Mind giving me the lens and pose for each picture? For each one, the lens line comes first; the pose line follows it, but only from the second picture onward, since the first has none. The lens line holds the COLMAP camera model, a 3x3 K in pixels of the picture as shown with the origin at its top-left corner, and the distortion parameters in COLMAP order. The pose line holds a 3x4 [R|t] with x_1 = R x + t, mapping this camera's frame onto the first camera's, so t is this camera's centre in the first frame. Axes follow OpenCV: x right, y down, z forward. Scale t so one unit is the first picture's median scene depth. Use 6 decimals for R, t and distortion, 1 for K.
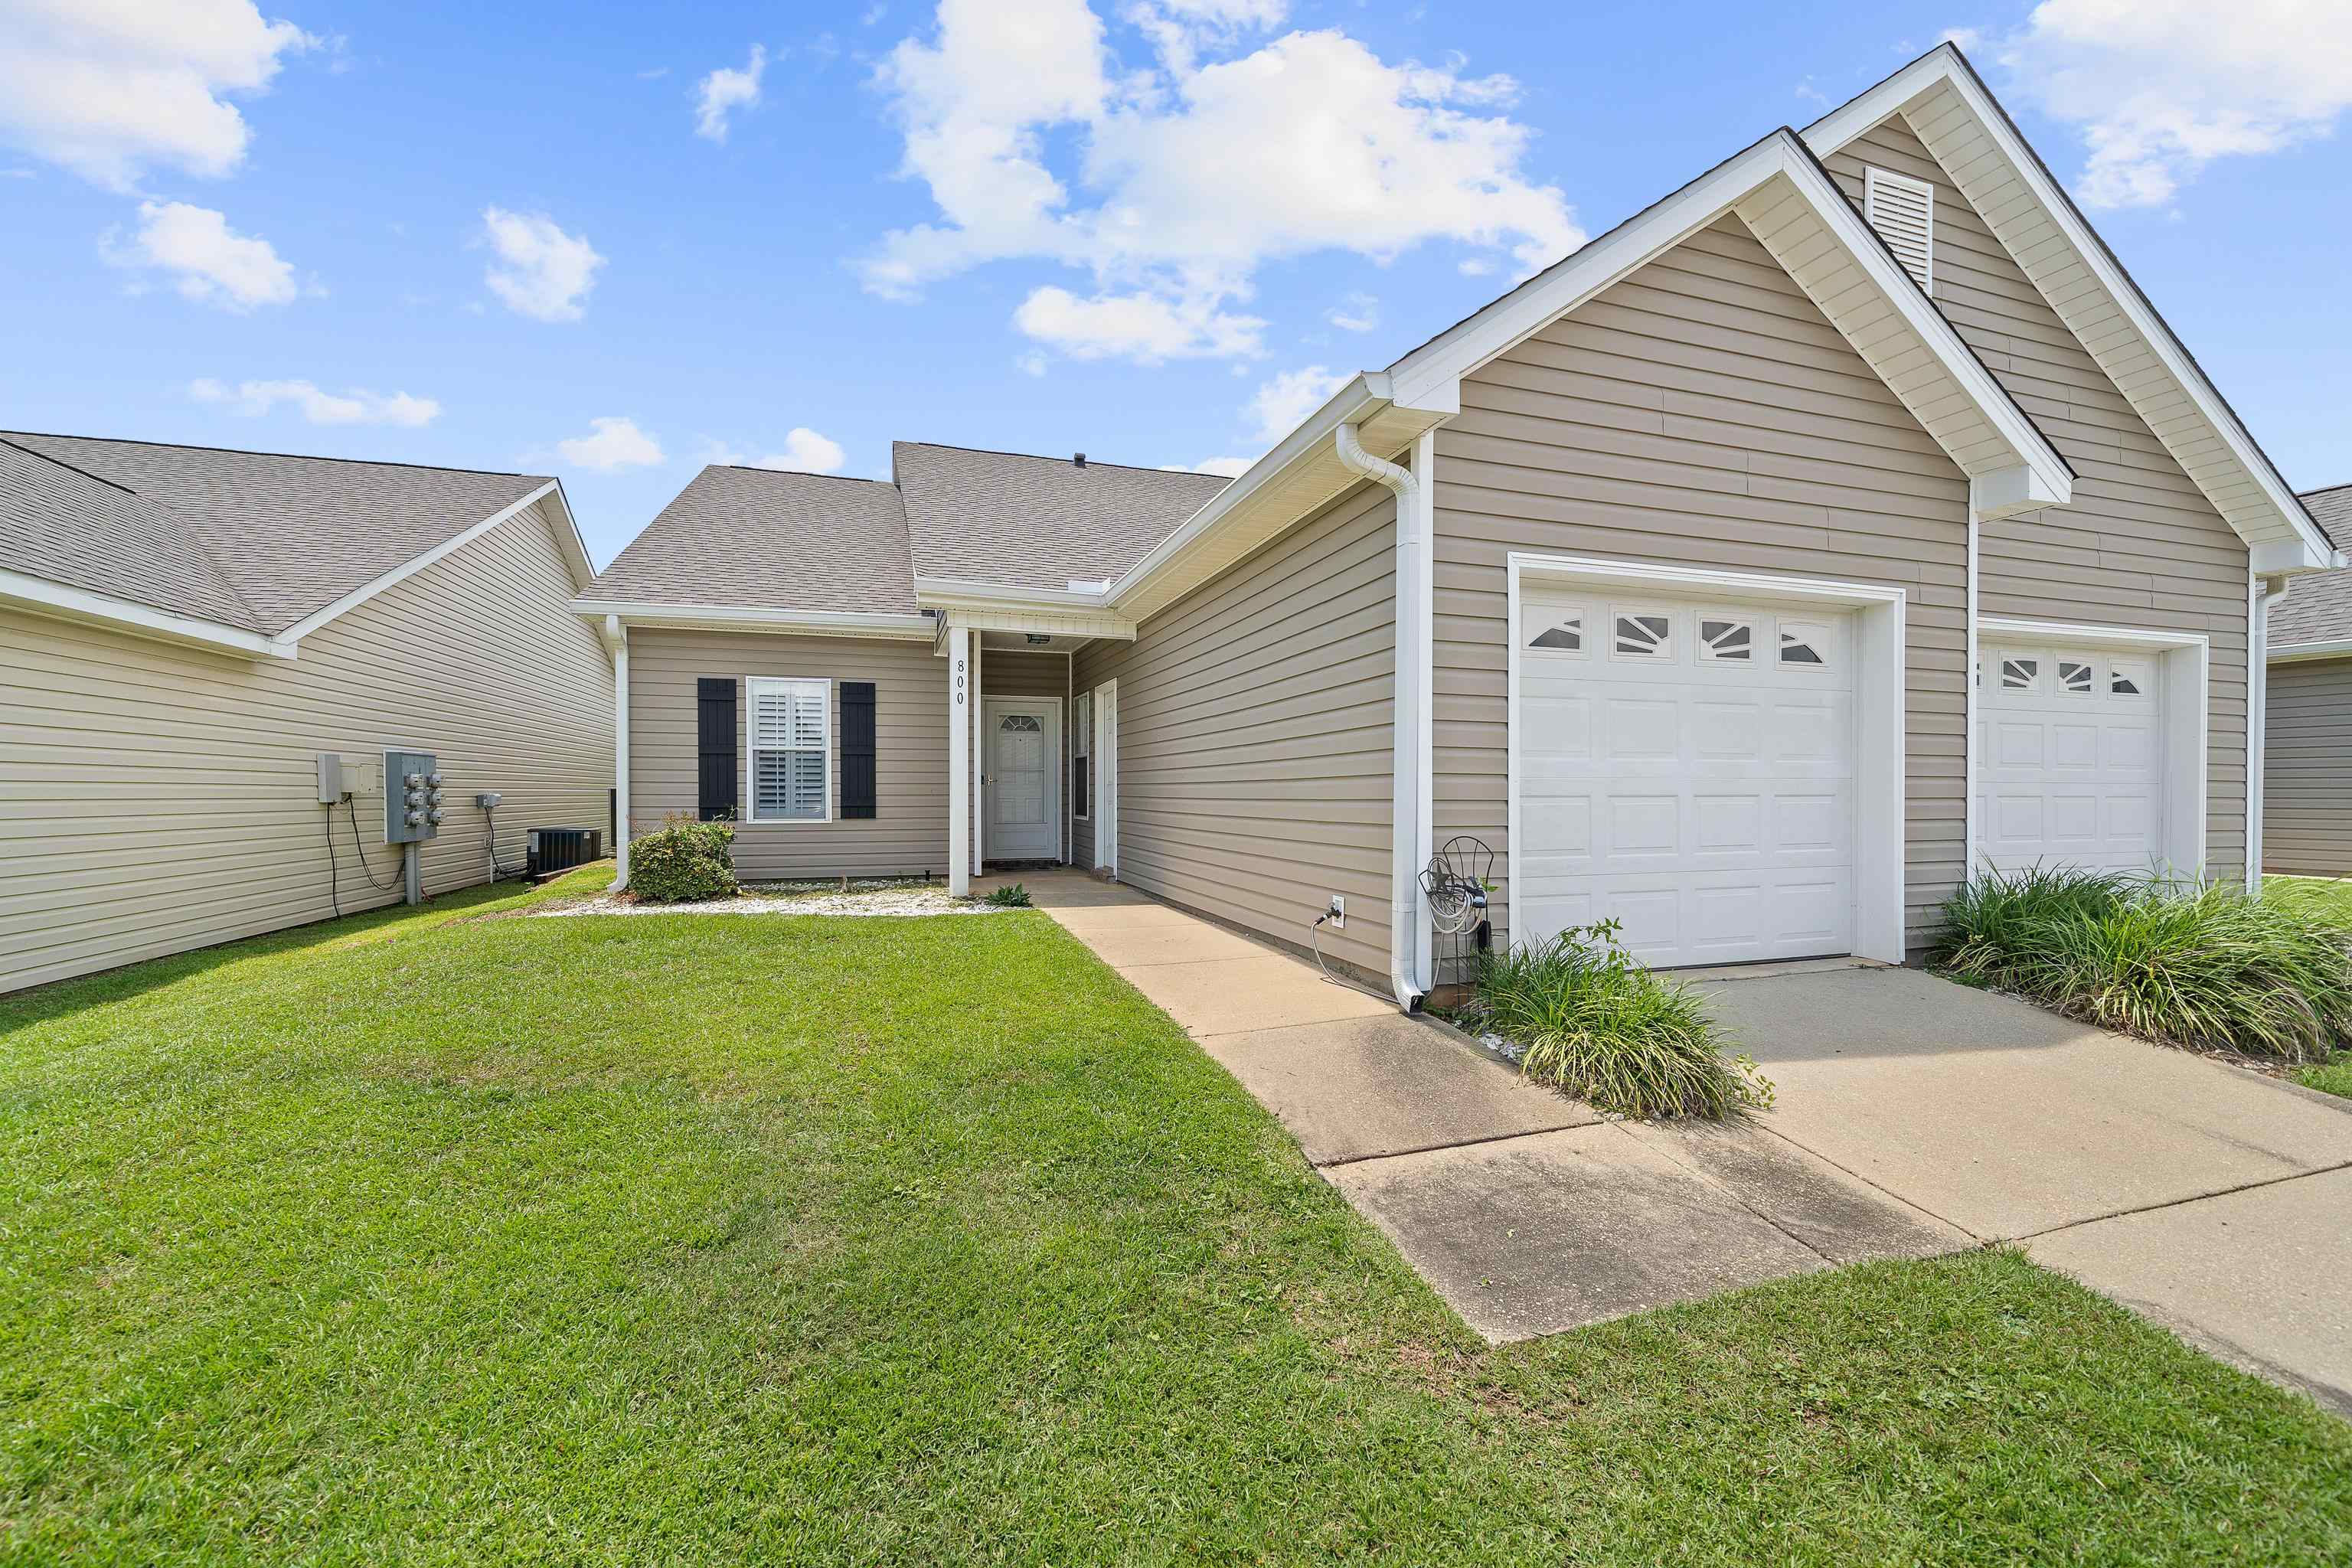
lens RADIAL K [[938.6, 0, 1176.0], [0, 938.6, 784.0], [0, 0, 1]] dist [-0.002124, -0.000166]
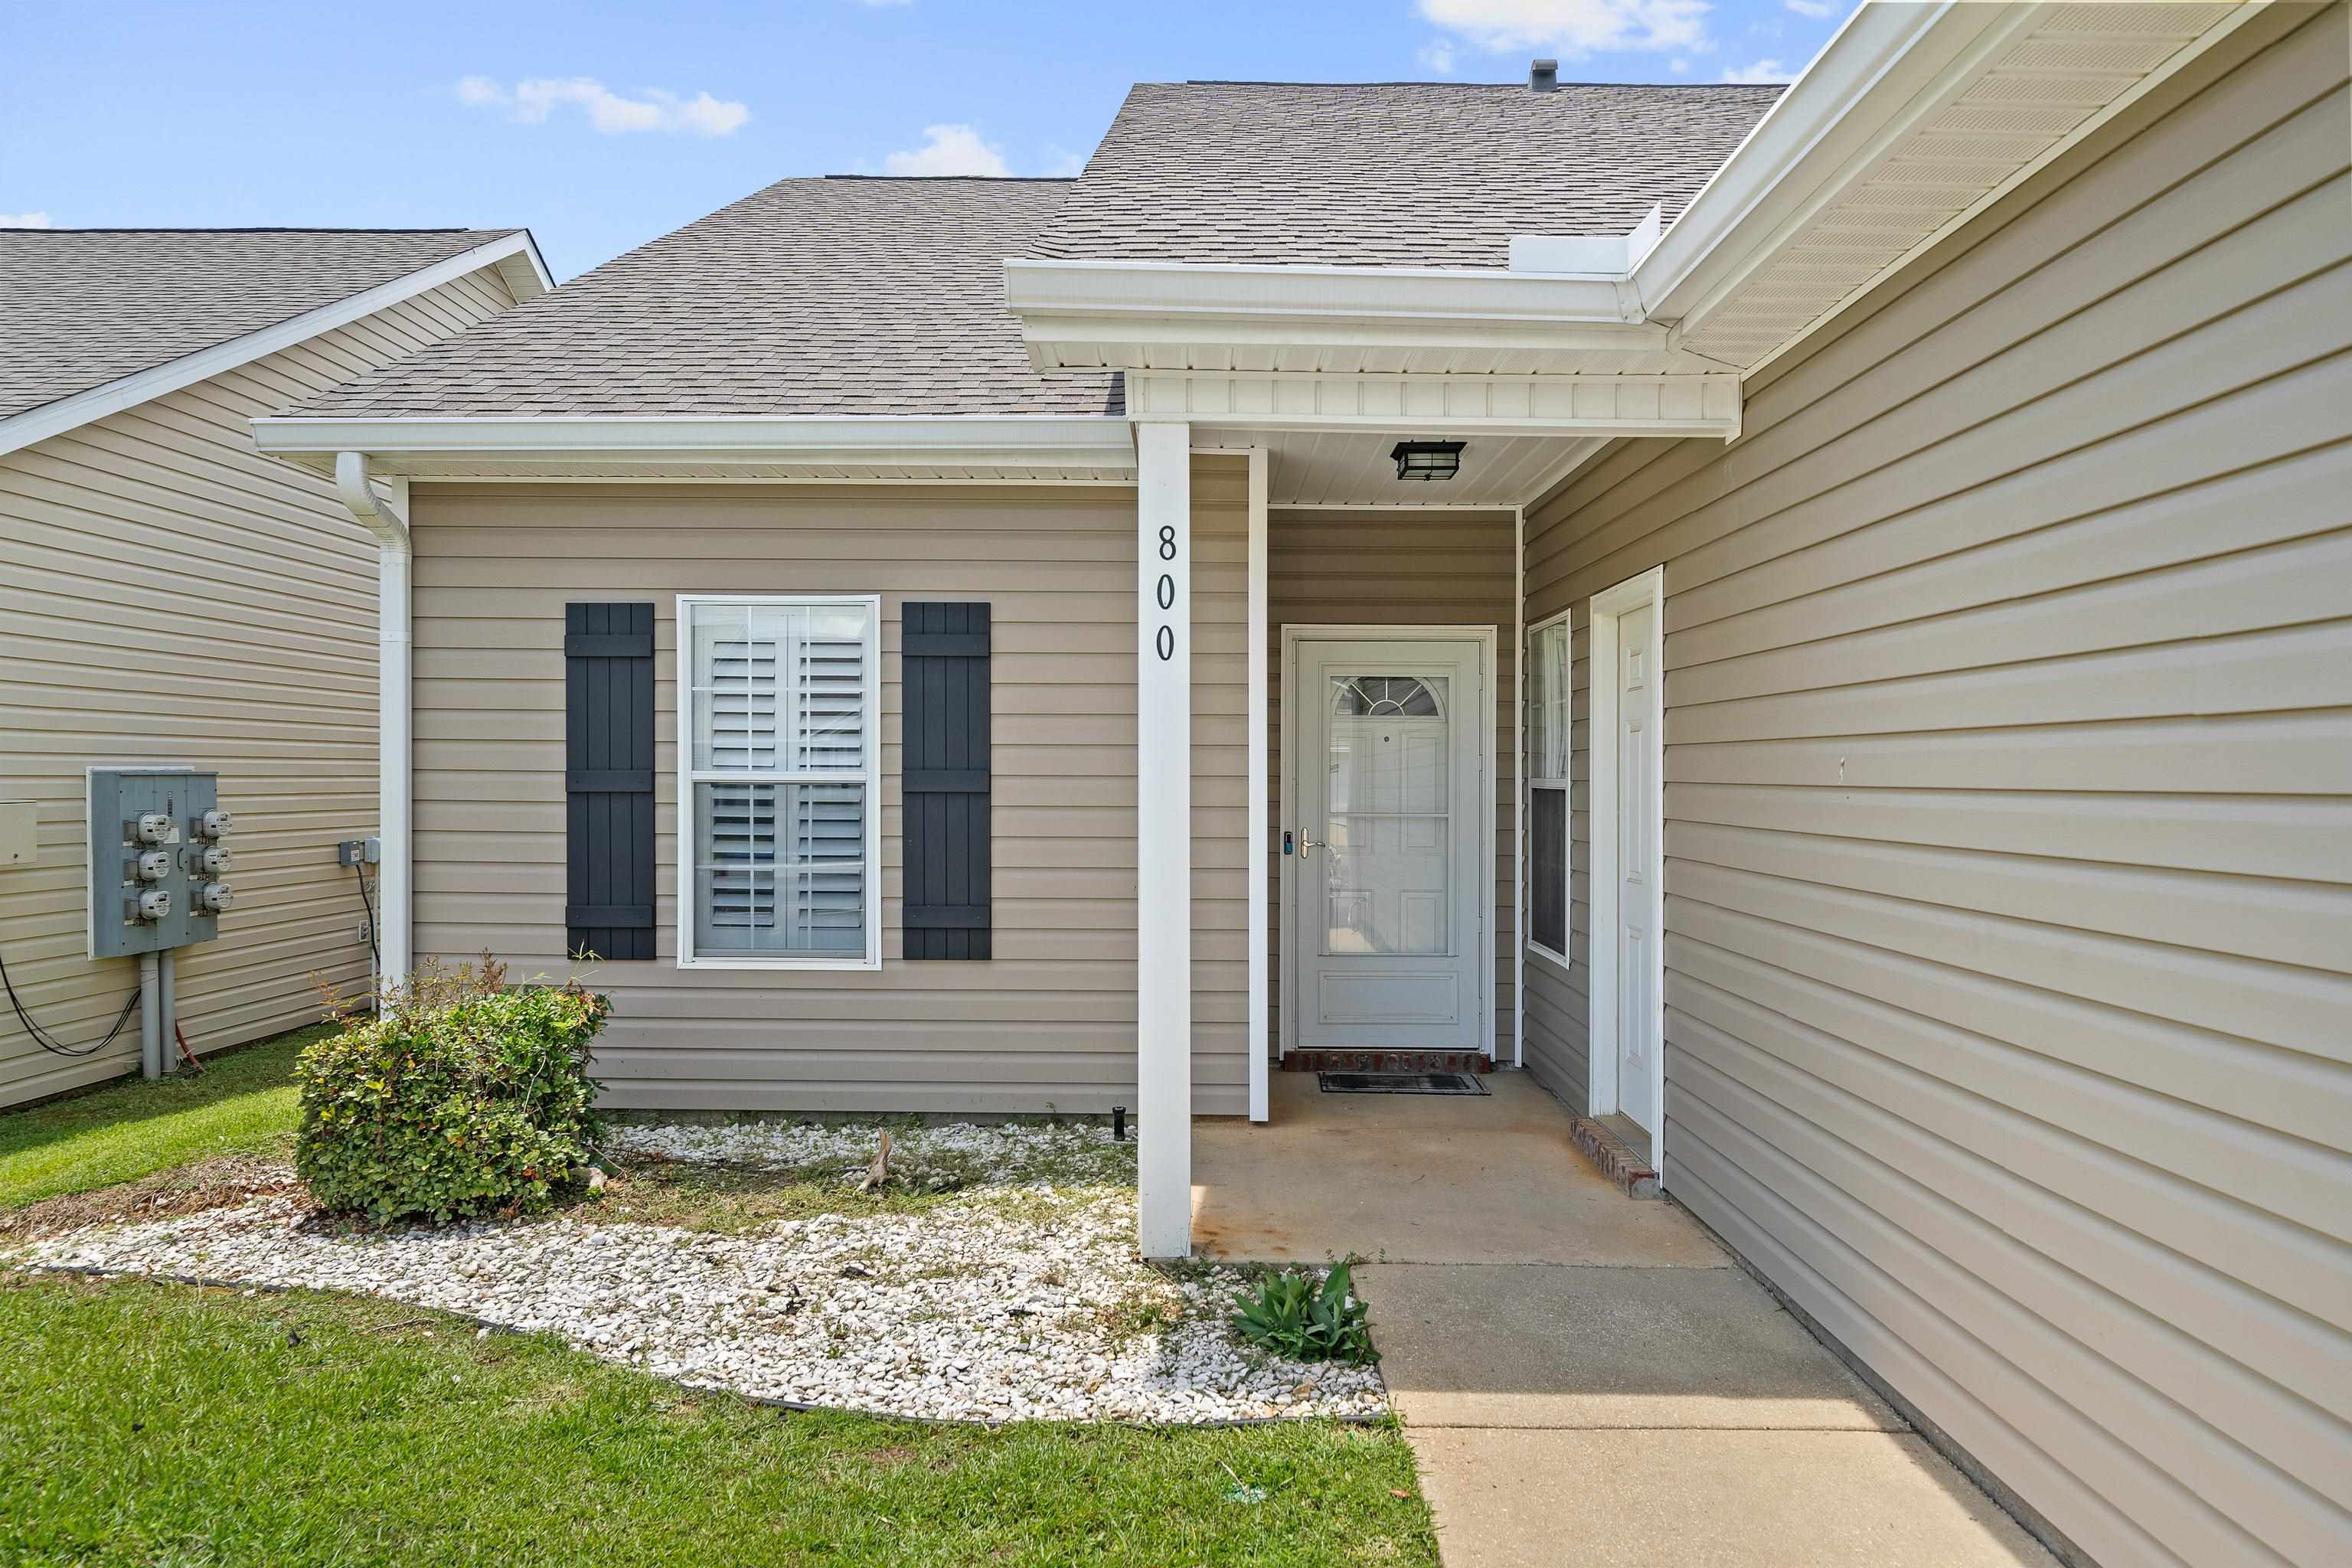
lens RADIAL K [[1522.1, 0, 1164.8], [0, 1522.1, 739.2], [0, 0, 1]] dist [-0.005299, 0.000040]
pose [[0.941423, 0.001736, -0.337224, -0.052575], [-0.005934, 0.999917, -0.011418, -0.050393], [0.337176, 0.012750, 0.941355, 0.489840]]
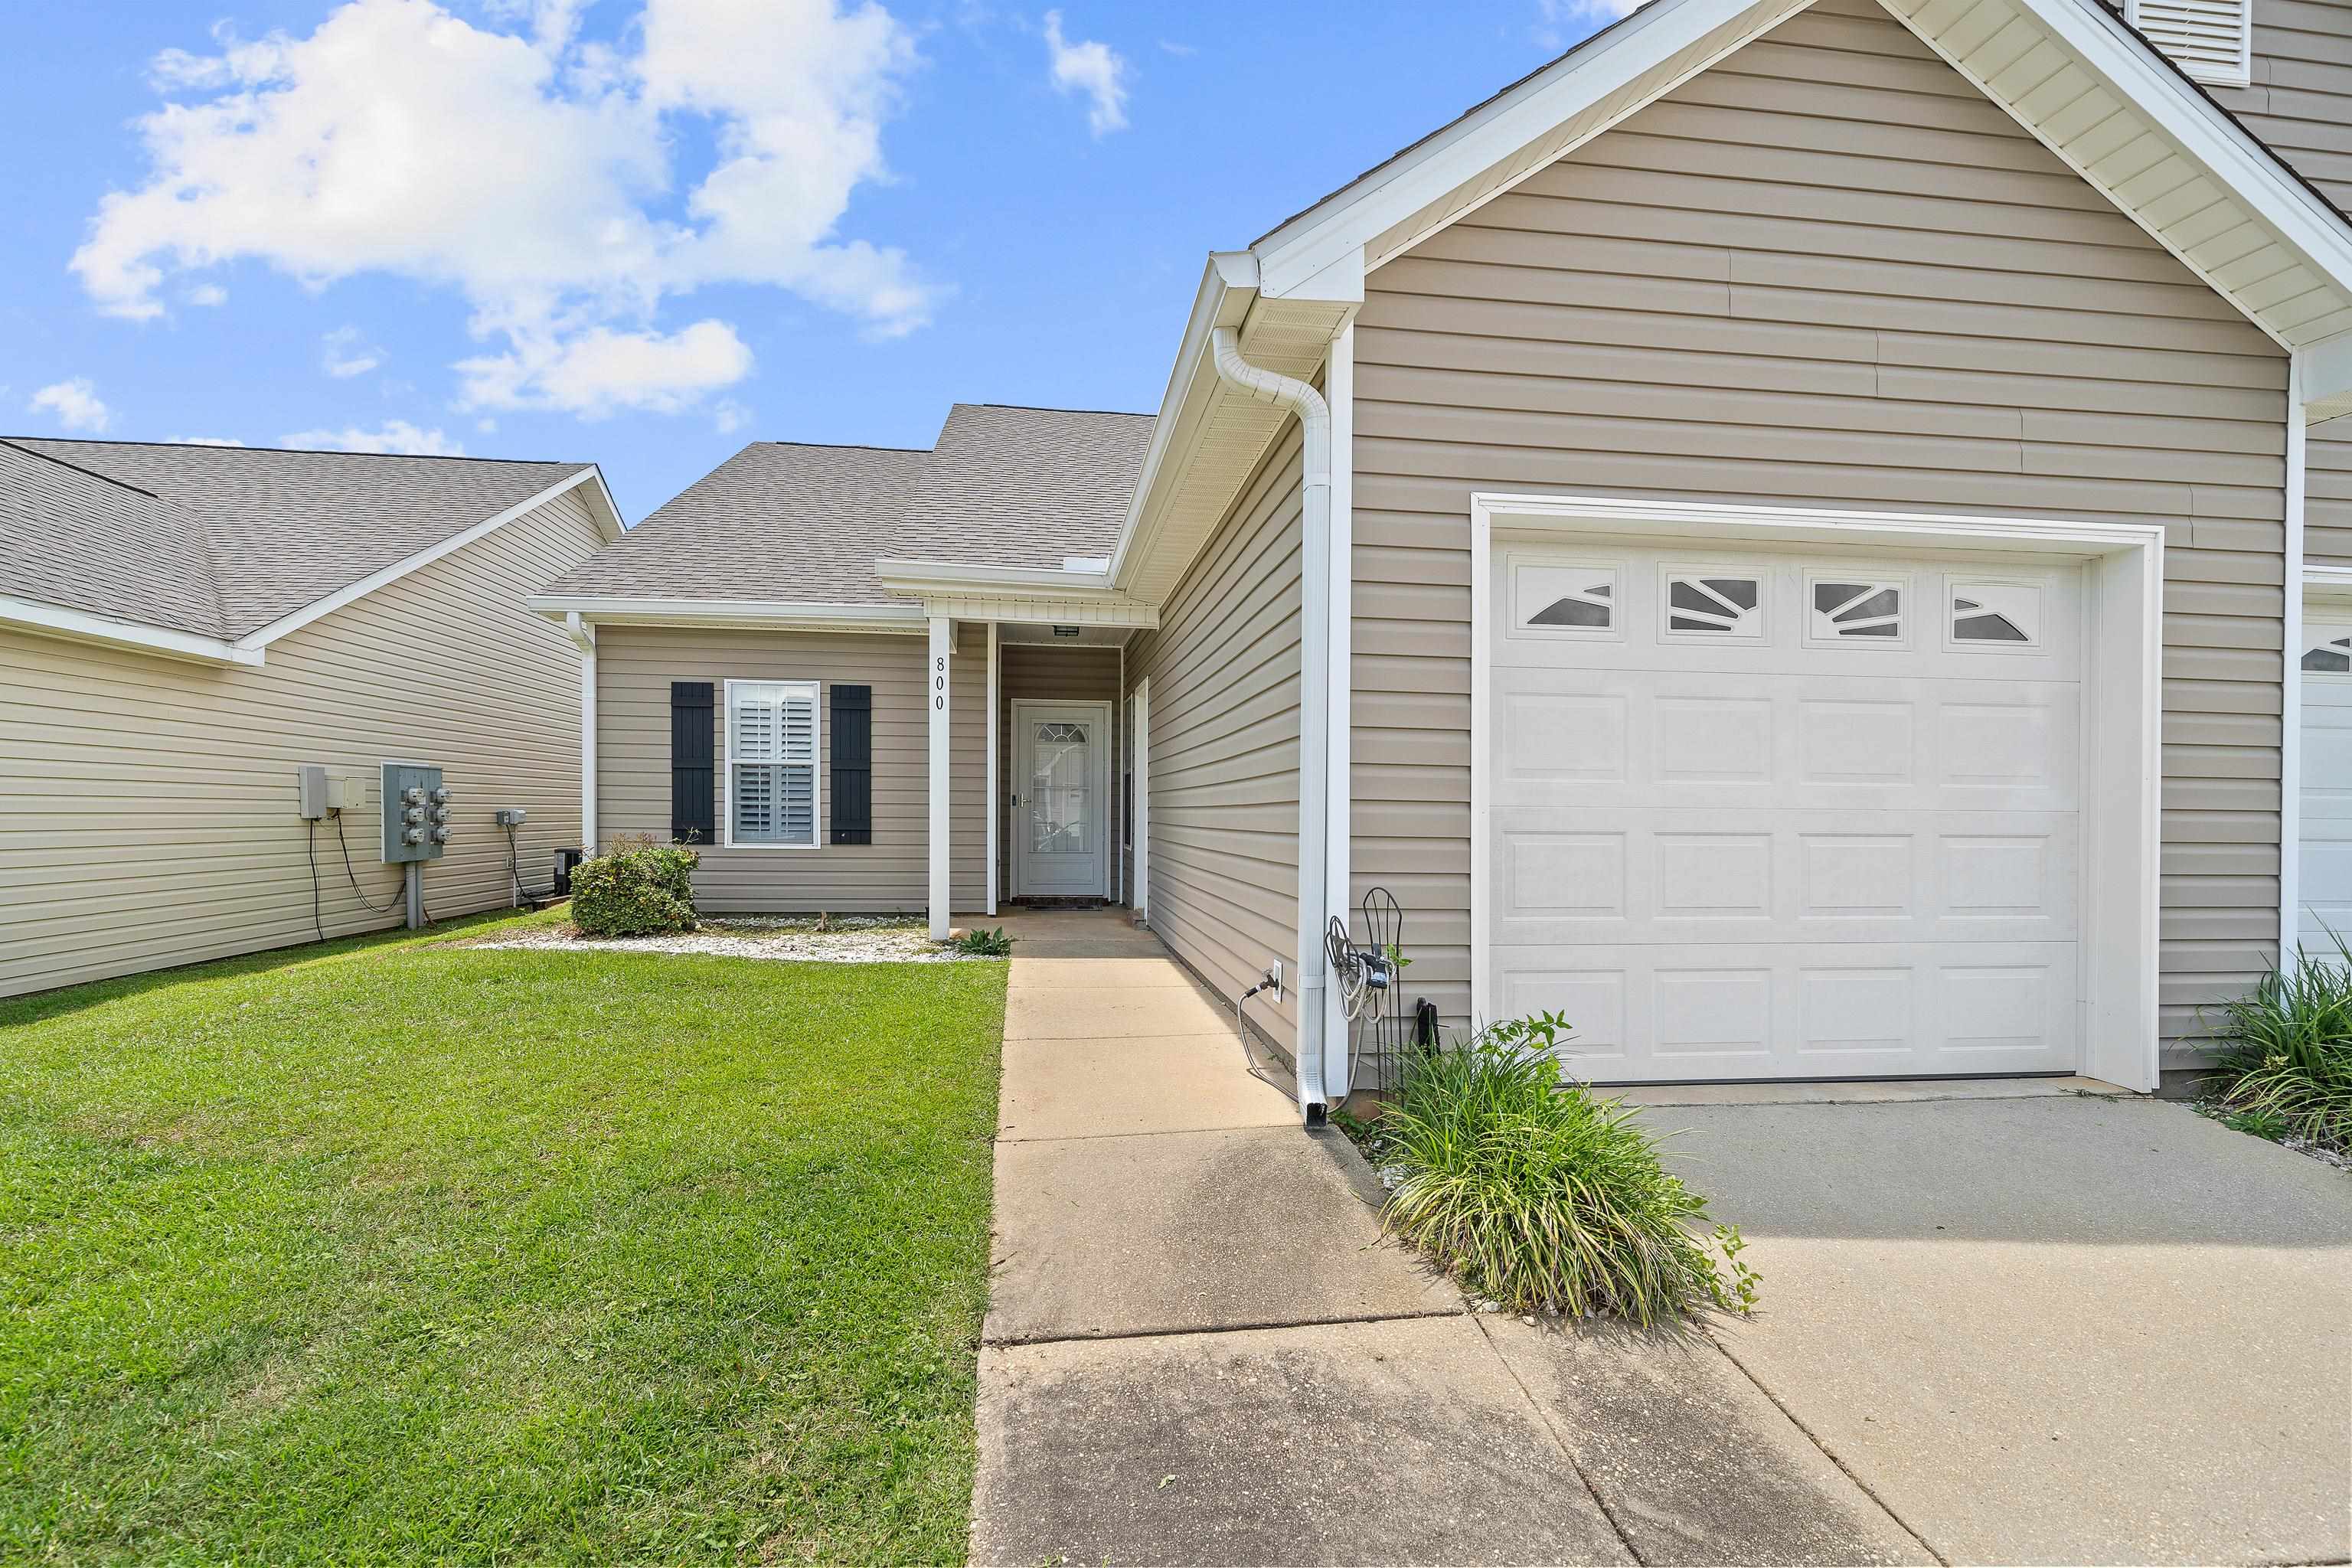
lens RADIAL K [[1111.7, 0, 1186.2], [0, 1111.7, 805.0], [0, 0, 1]] dist [0.001570, 0.000089]
pose [[0.982767, 0.009934, -0.184580, 0.161886], [-0.009846, 0.999951, 0.001392, -0.003795], [0.184585, 0.000449, 0.982816, 0.066182]]
